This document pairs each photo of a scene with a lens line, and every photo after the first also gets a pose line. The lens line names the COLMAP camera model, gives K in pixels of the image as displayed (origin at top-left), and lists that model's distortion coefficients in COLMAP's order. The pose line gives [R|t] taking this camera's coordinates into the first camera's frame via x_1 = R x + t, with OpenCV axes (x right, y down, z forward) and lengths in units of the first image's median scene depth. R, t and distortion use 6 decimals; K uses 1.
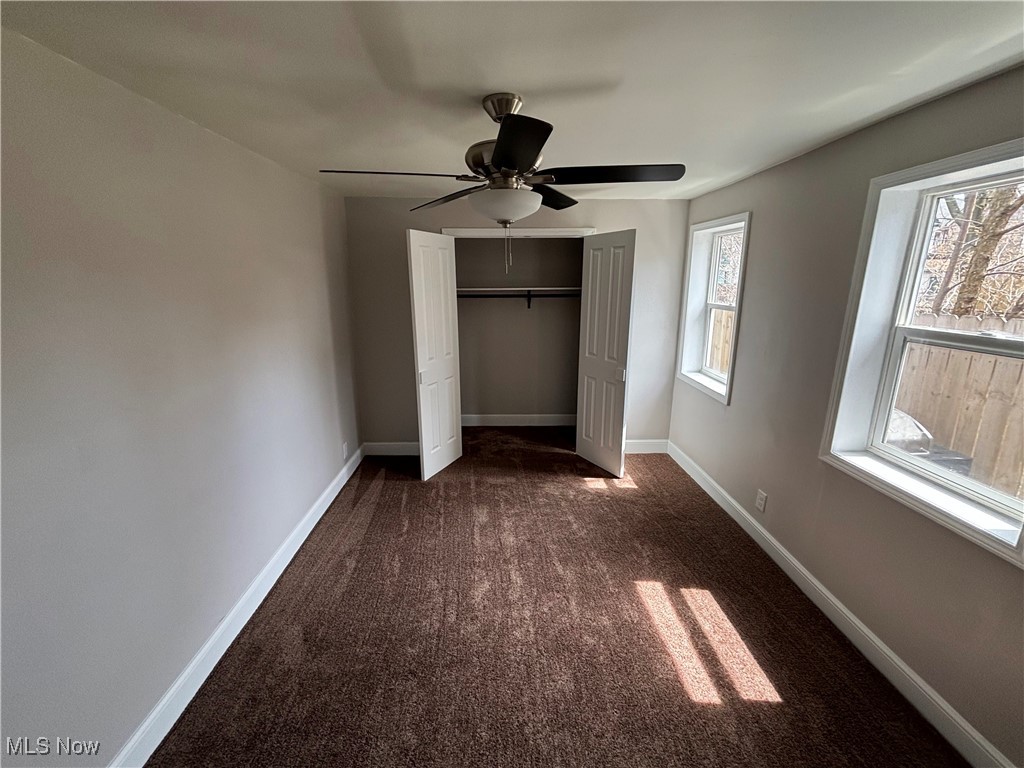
lens RADIAL K [[420.4, 0, 512.0], [0, 420.4, 384.0], [0, 0, 1]] dist [-0.011148, 0.007368]
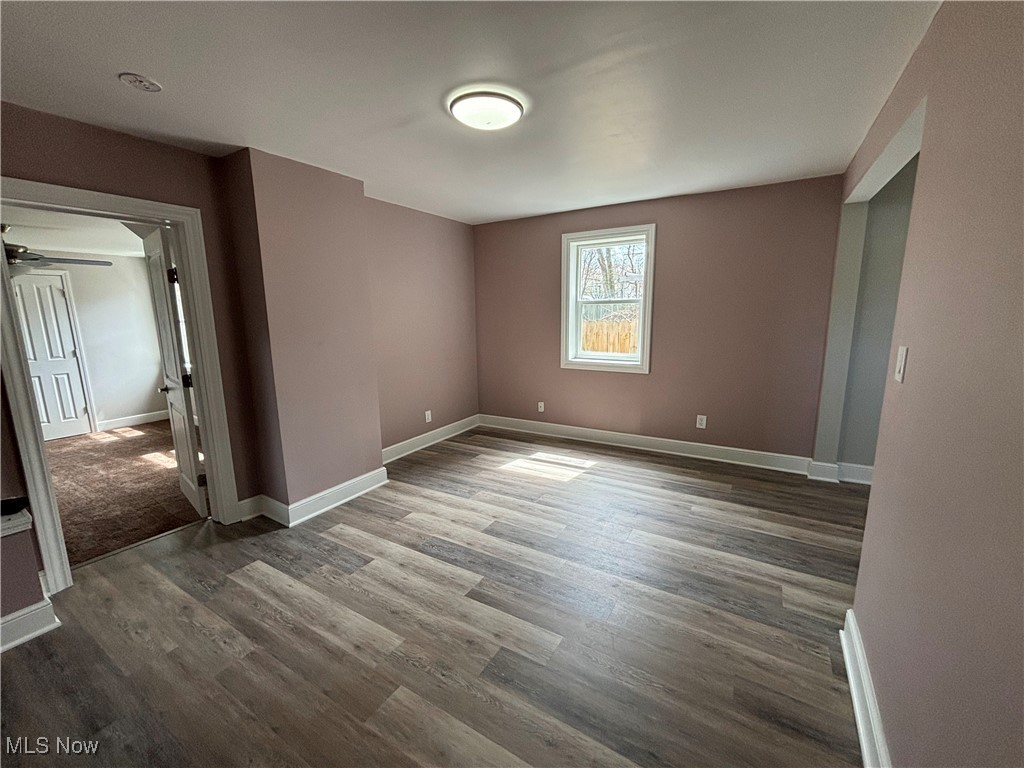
lens RADIAL K [[420.4, 0, 512.0], [0, 420.4, 384.0], [0, 0, 1]] dist [-0.011148, 0.007368]
pose [[0.553726, -0.147667, 0.819501, -0.339368], [0.210083, 0.977088, 0.034112, 0.494056], [-0.805762, 0.153274, 0.572061, -1.752849]]
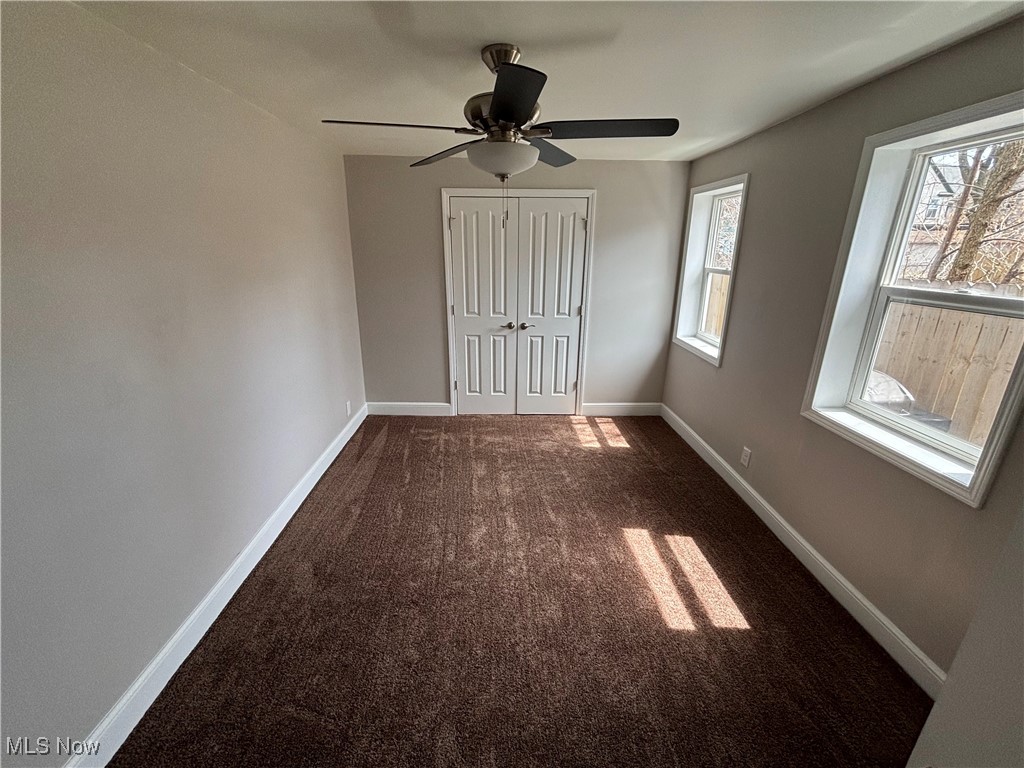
lens RADIAL K [[420.4, 0, 512.0], [0, 420.4, 384.0], [0, 0, 1]] dist [-0.011148, 0.007368]
pose [[0.999937, 0.011221, -0.000794, 0.010034], [-0.011140, 0.997584, 0.068569, 0.040245], [0.001562, -0.068556, 0.997646, -0.046899]]
